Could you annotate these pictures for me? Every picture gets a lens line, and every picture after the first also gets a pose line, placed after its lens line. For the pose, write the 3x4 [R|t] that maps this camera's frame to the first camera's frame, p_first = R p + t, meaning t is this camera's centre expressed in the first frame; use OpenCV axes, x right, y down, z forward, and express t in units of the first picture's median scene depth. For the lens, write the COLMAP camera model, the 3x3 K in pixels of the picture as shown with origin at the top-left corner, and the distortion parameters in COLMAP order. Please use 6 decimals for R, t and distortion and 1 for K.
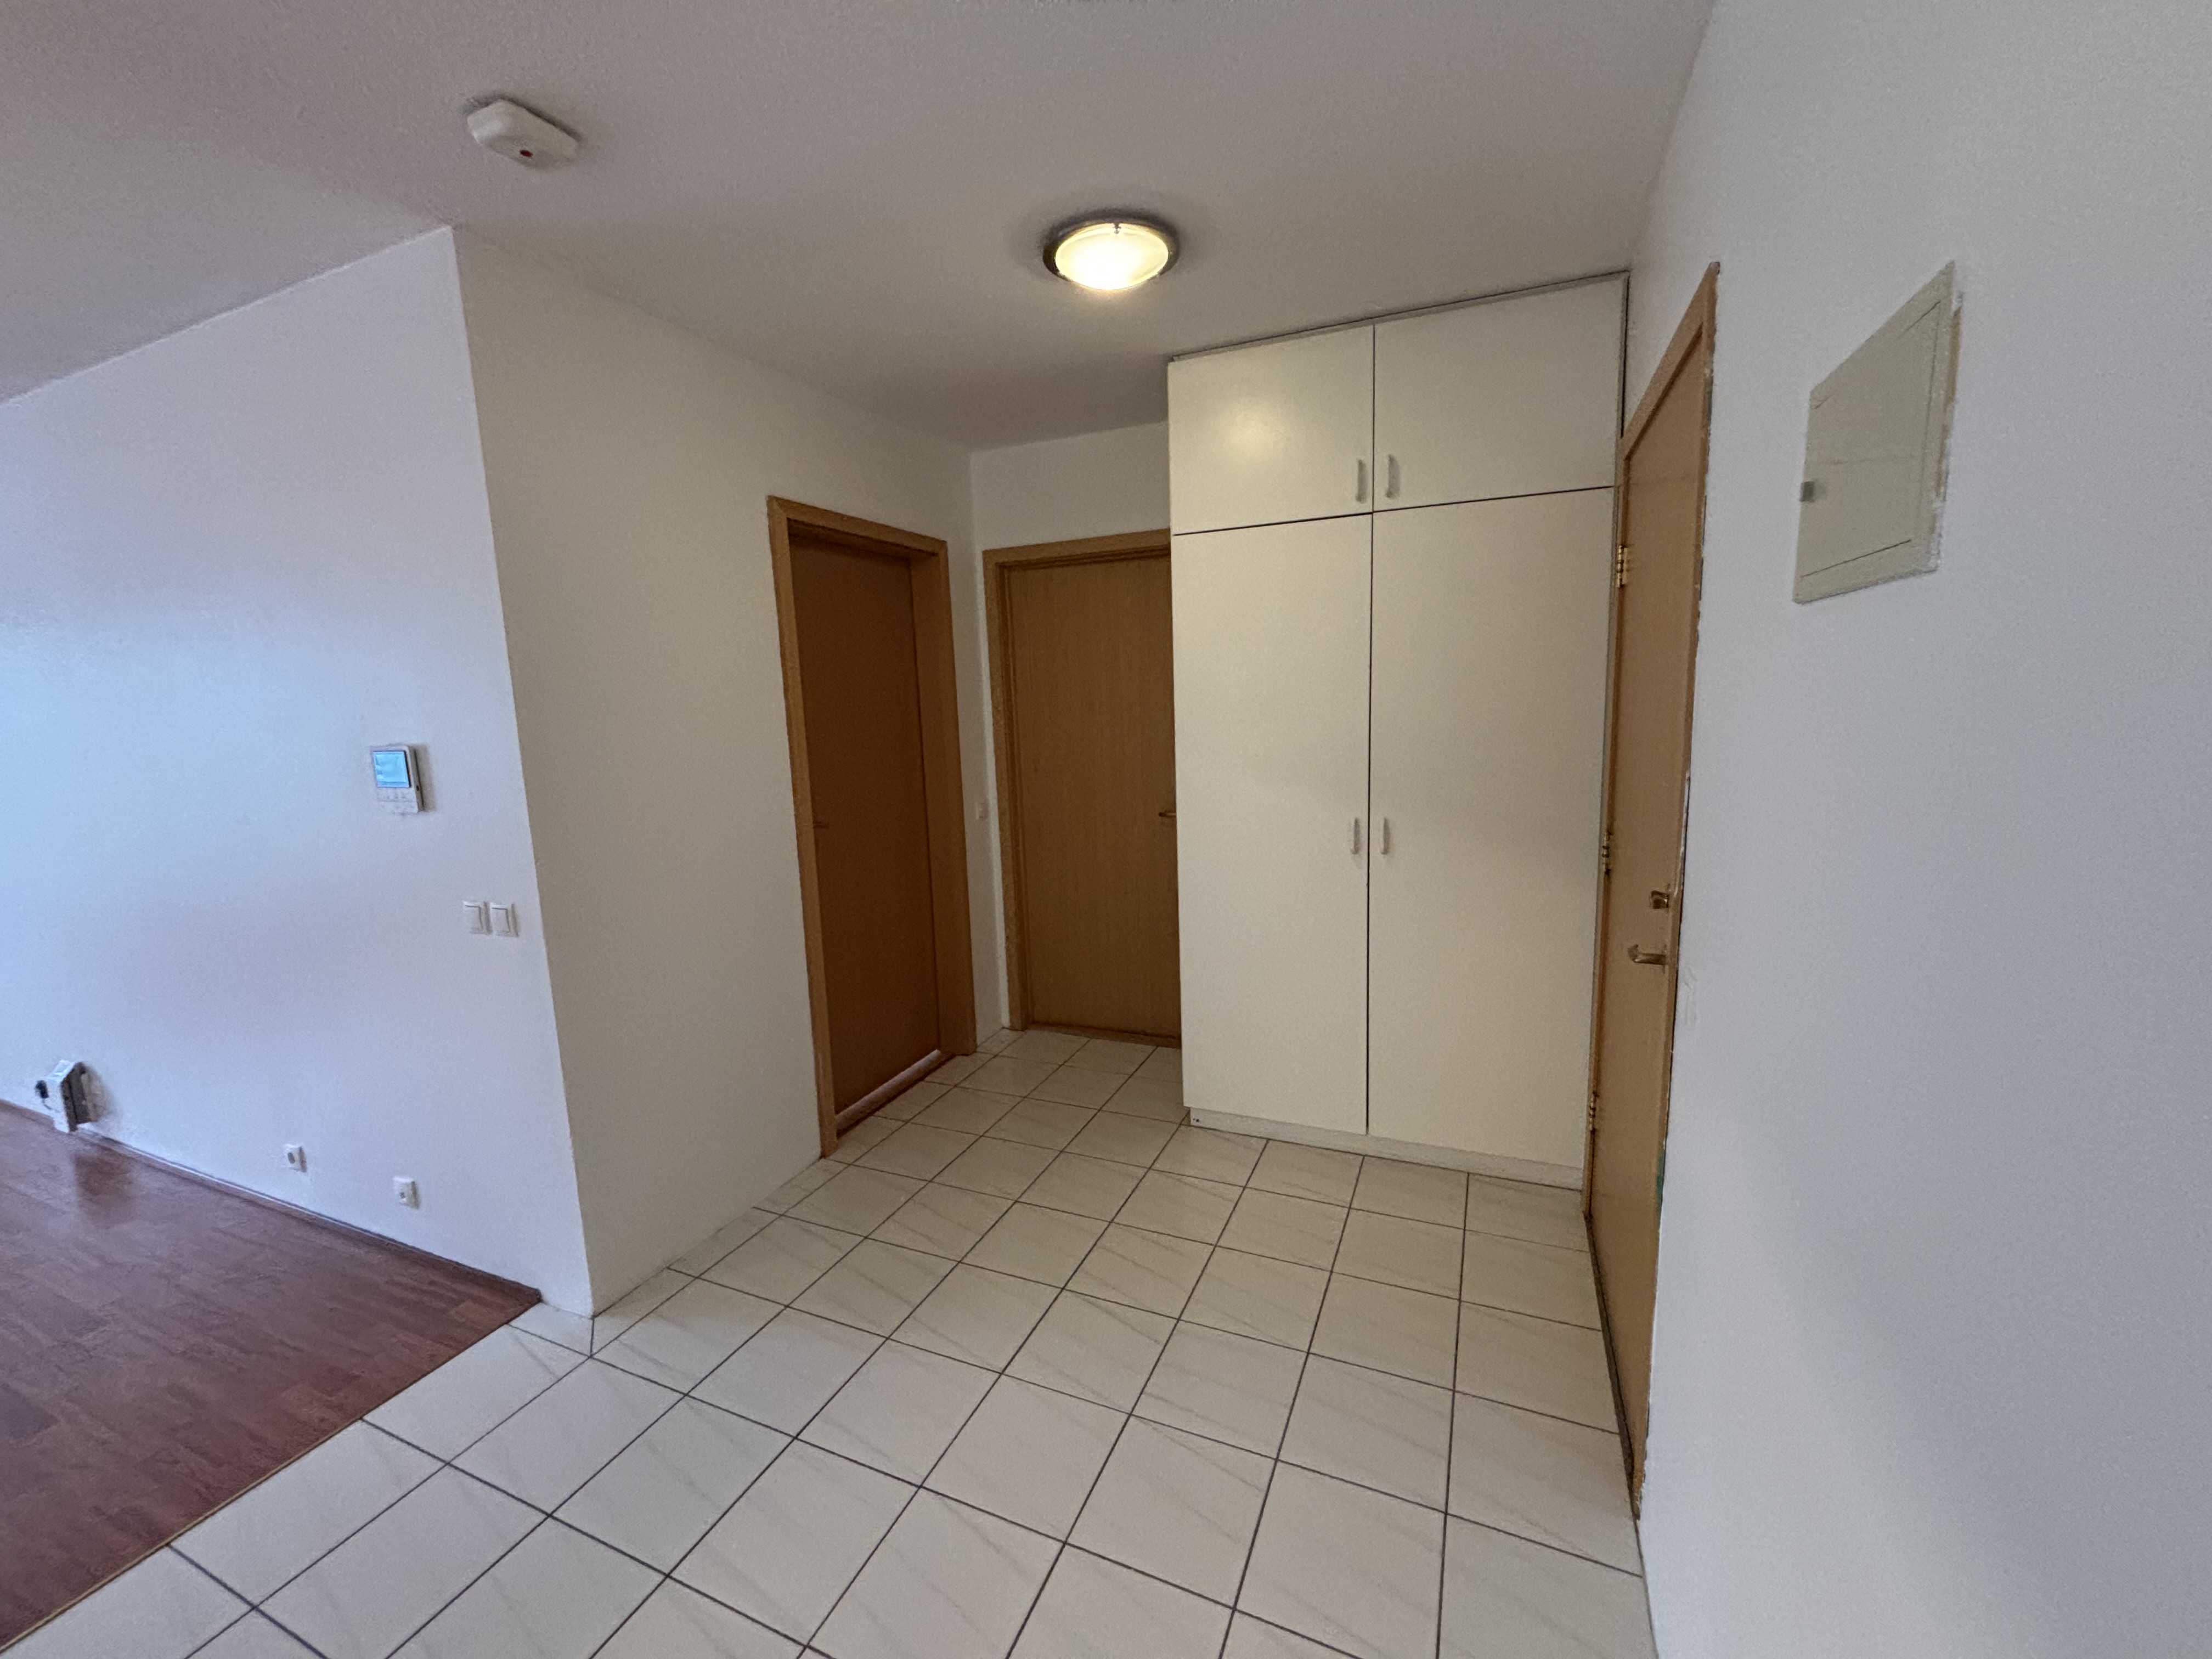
lens RADIAL K [[891.1, 0, 1103.6], [0, 891.1, 828.0], [0, 0, 1]] dist [0.003121, 0.000748]
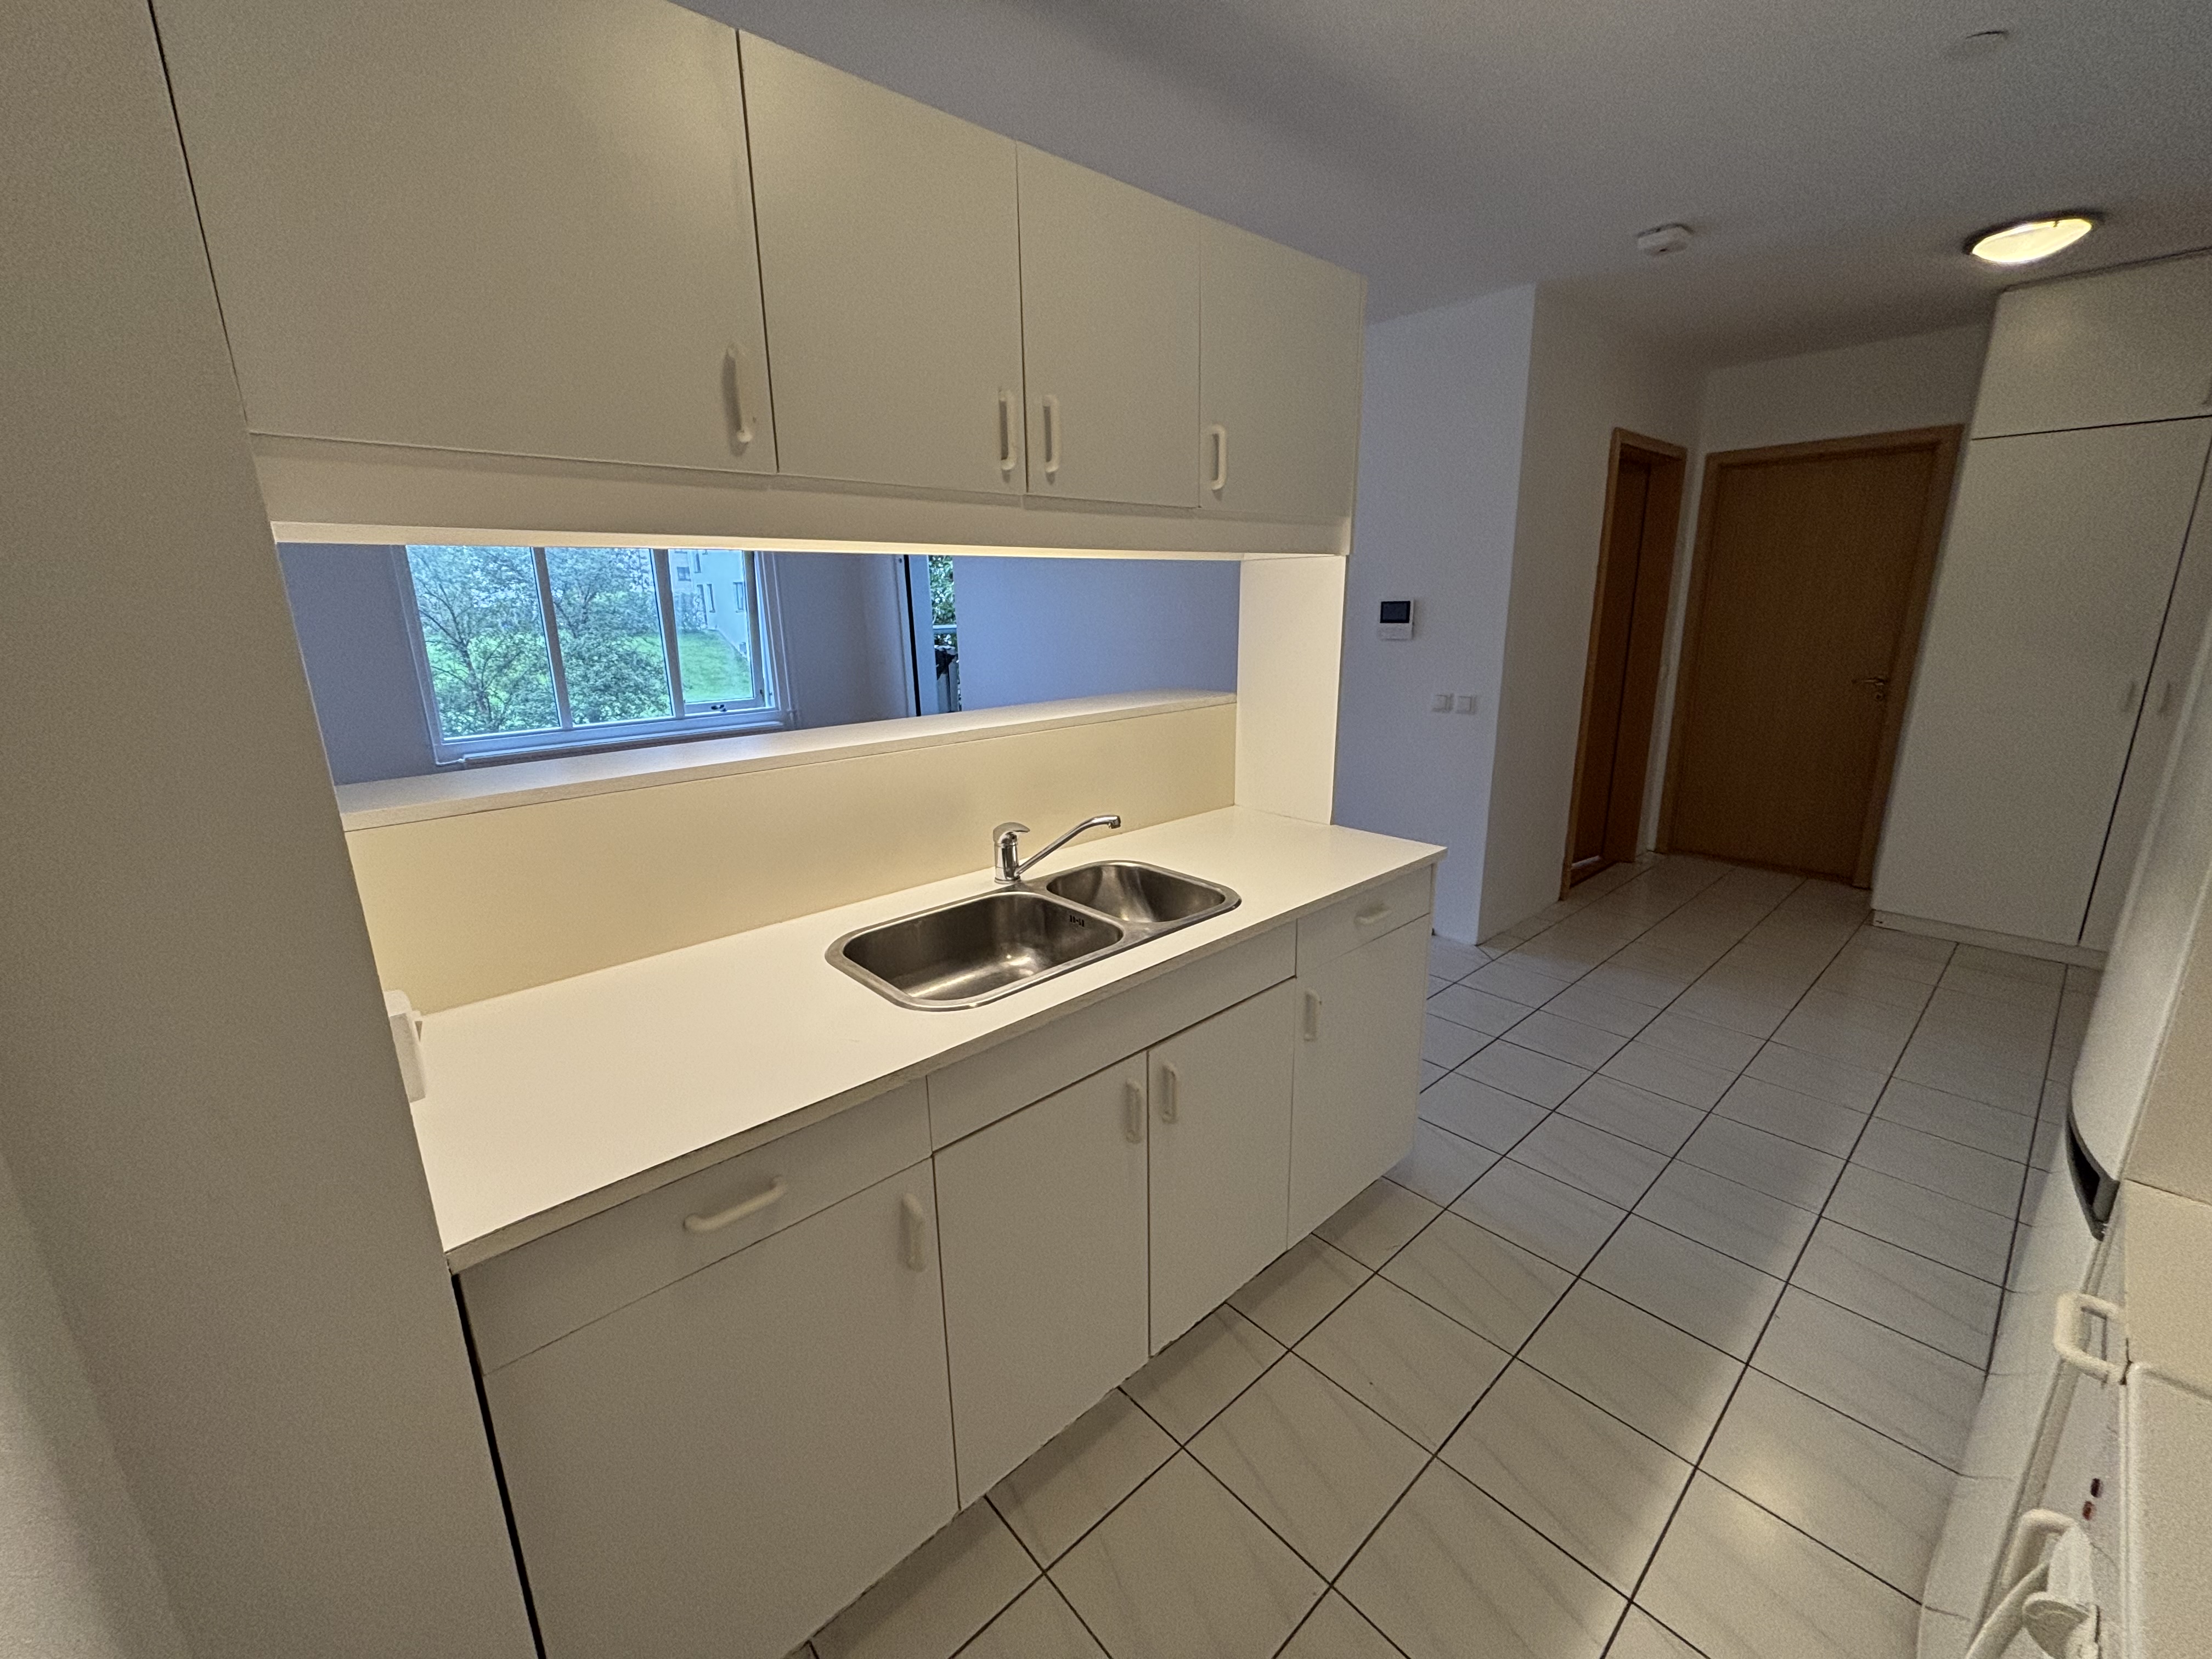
lens RADIAL K [[891.1, 0, 1113.9], [0, 891.1, 826.1], [0, 0, 1]] dist [0.003121, 0.000748]
pose [[0.911290, 0.119554, -0.394027, -0.417579], [-0.074818, 0.989069, 0.127064, 0.119365], [0.404911, -0.086312, 0.910273, -0.600062]]
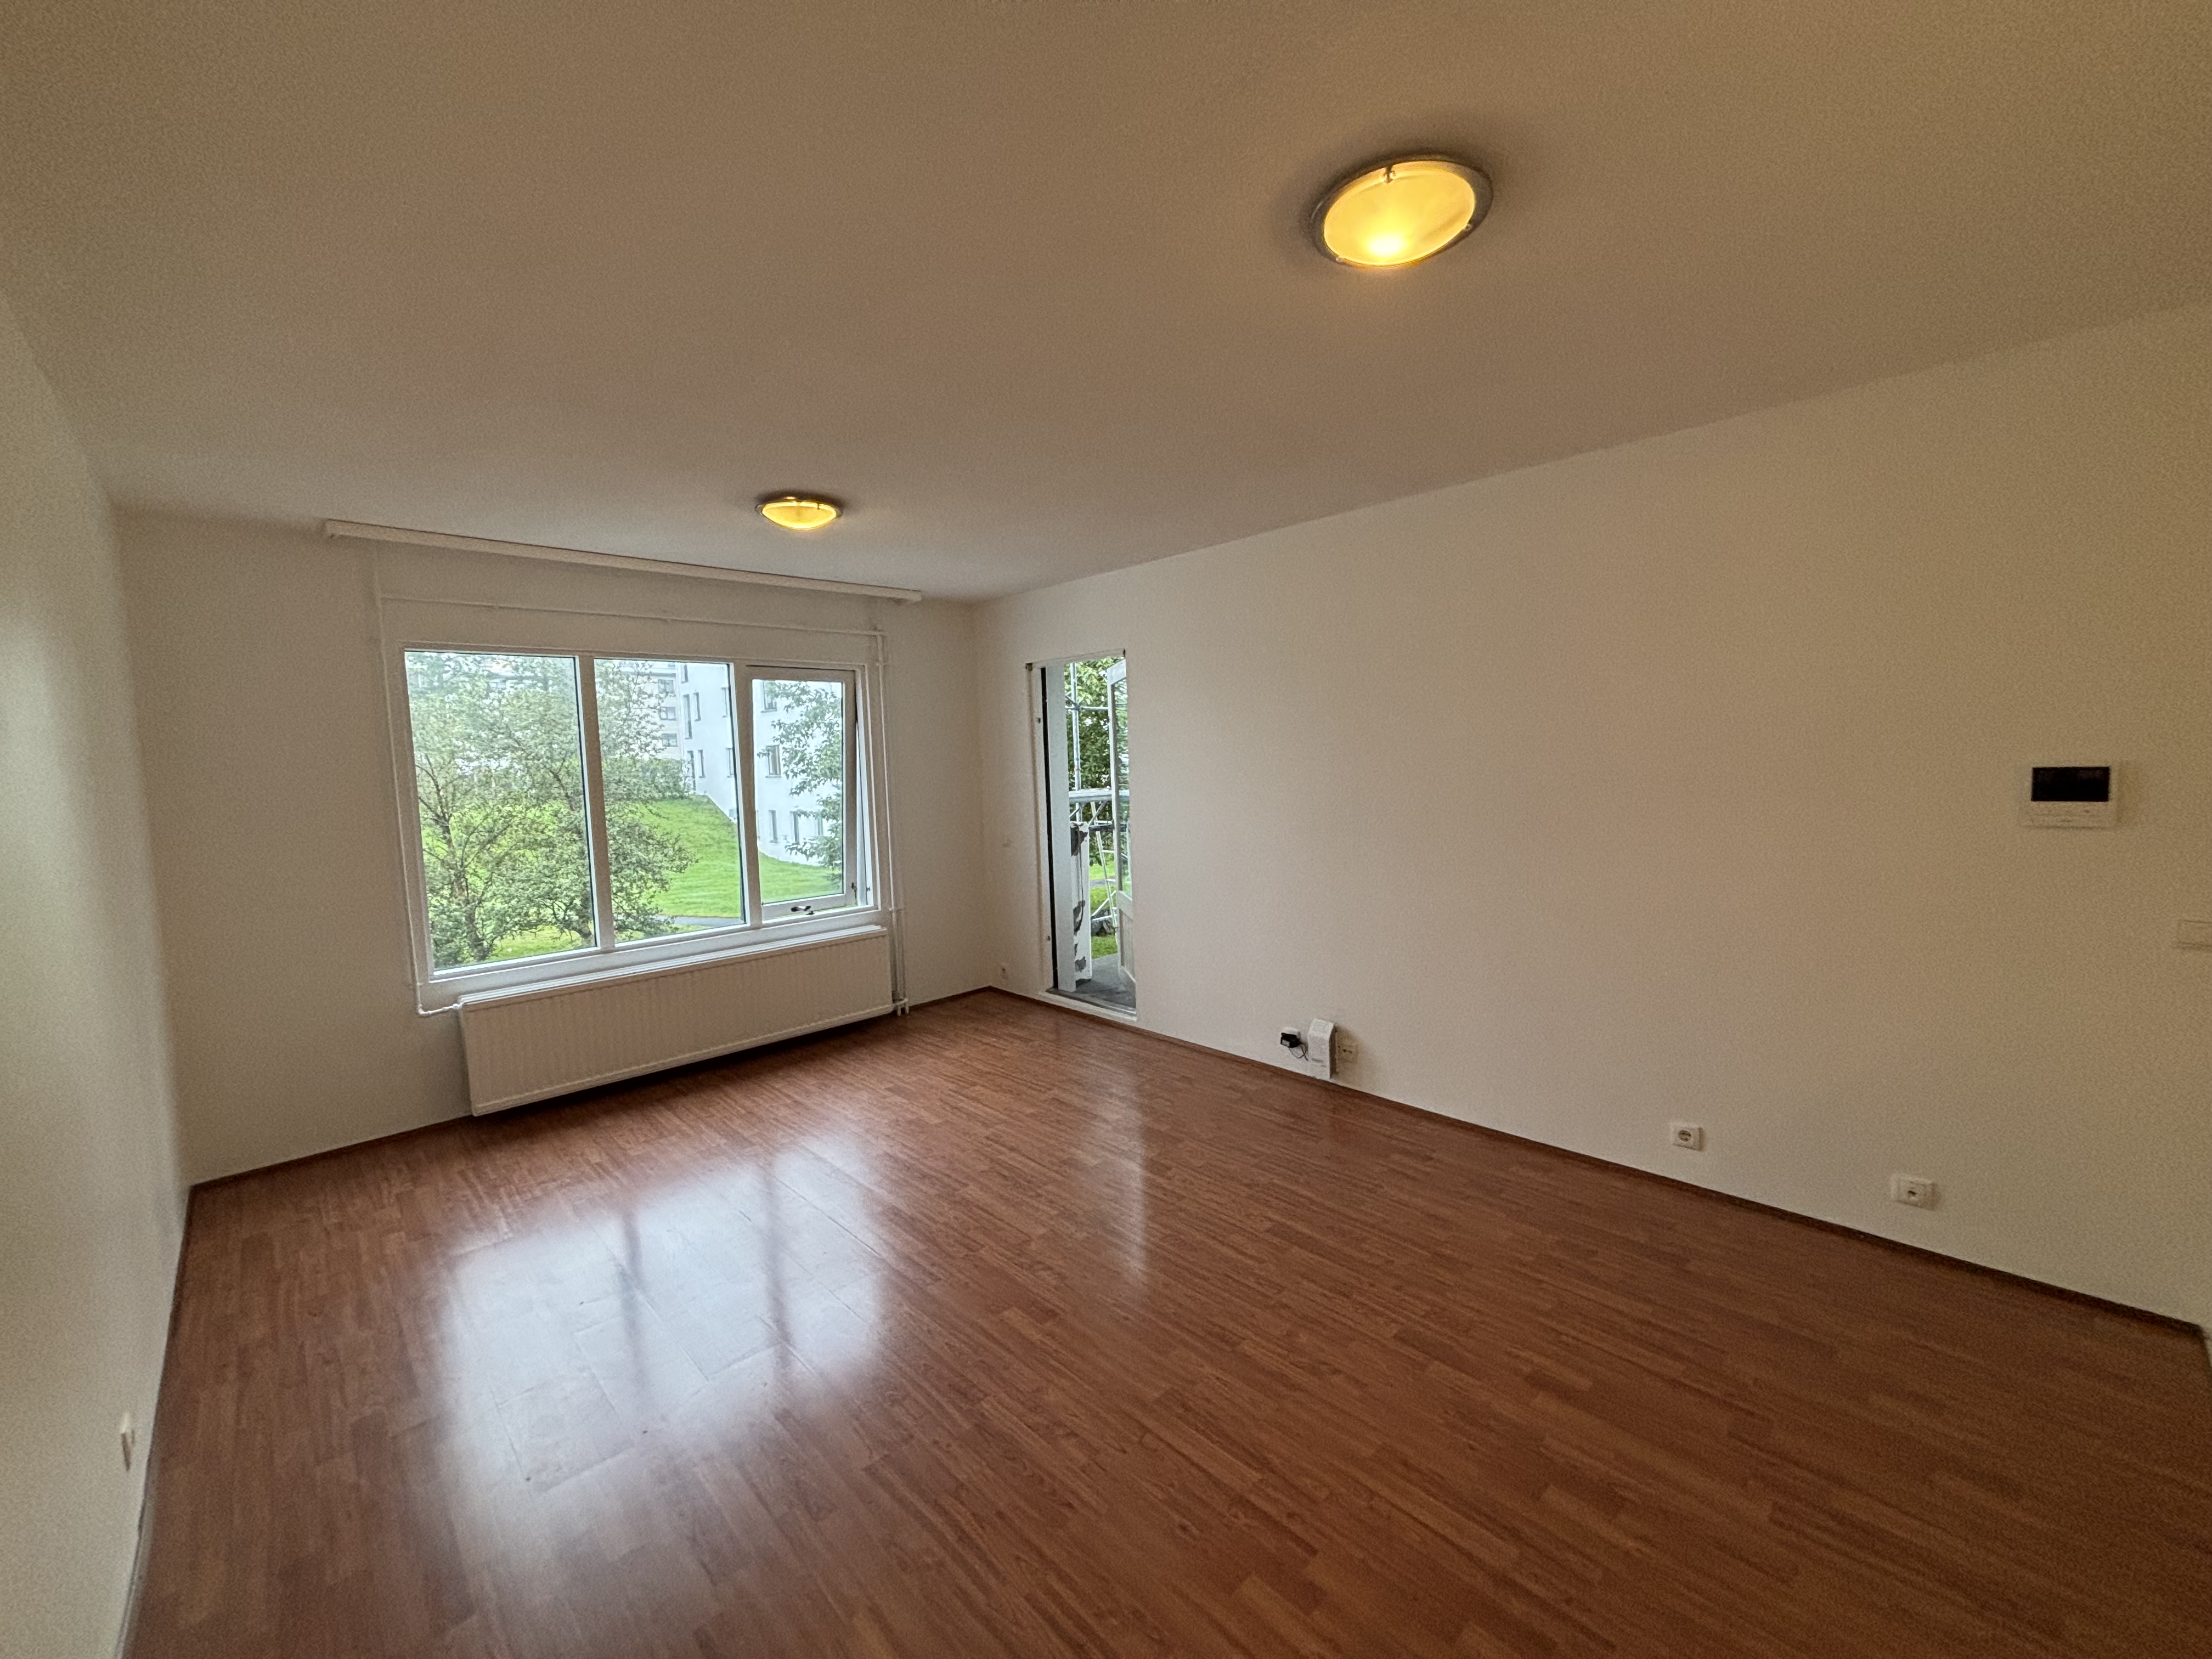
lens RADIAL K [[891.1, 0, 1108.2], [0, 891.1, 831.5], [0, 0, 1]] dist [0.003121, 0.000748]
pose [[0.922560, 0.039235, -0.383855, -1.053035], [-0.060109, 0.997285, -0.042533, 0.073987], [0.381144, 0.062313, 0.922413, -0.288638]]
